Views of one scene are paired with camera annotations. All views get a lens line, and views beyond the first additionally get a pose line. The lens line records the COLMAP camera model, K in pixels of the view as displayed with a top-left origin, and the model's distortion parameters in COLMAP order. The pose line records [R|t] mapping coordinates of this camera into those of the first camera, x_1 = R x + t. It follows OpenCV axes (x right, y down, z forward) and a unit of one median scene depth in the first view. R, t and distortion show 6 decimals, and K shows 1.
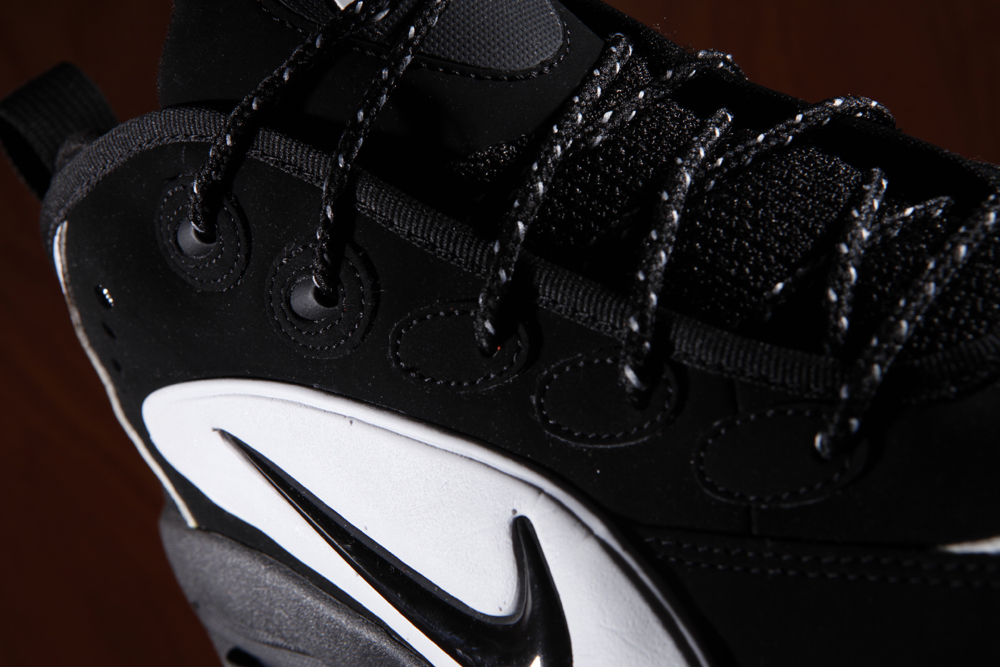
lens RADIAL K [[1920.3, 0, 500.0], [0, 1920.3, 335.9], [0, 0, 1]] dist [0.275835, 0.000000]
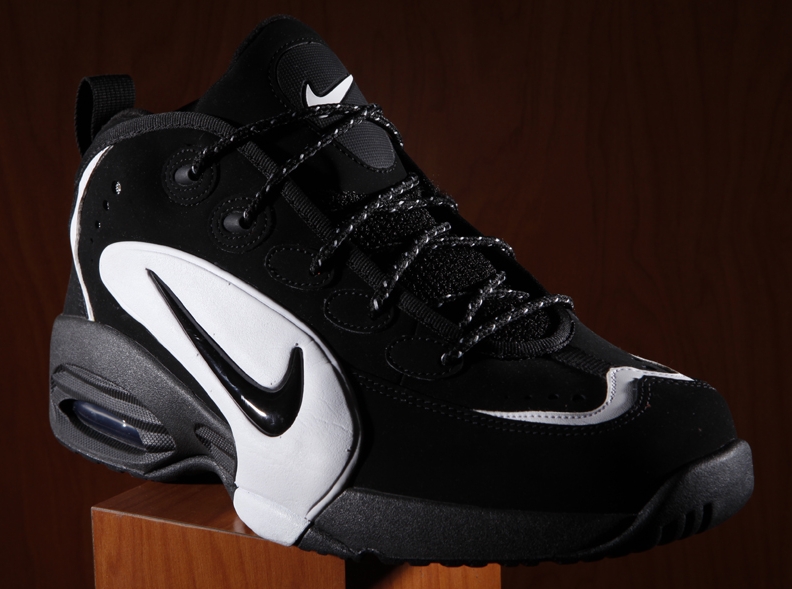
lens RADIAL K [[1559.5, 0, 396.4], [0, 1559.5, 294.1], [0, 0, 1]] dist [-0.039641, 0.000000]
pose [[0.897471, 0.416790, 0.144330, -0.163230], [-0.395208, 0.905172, -0.156443, 0.262506], [-0.195847, 0.083363, 0.977085, -0.720334]]
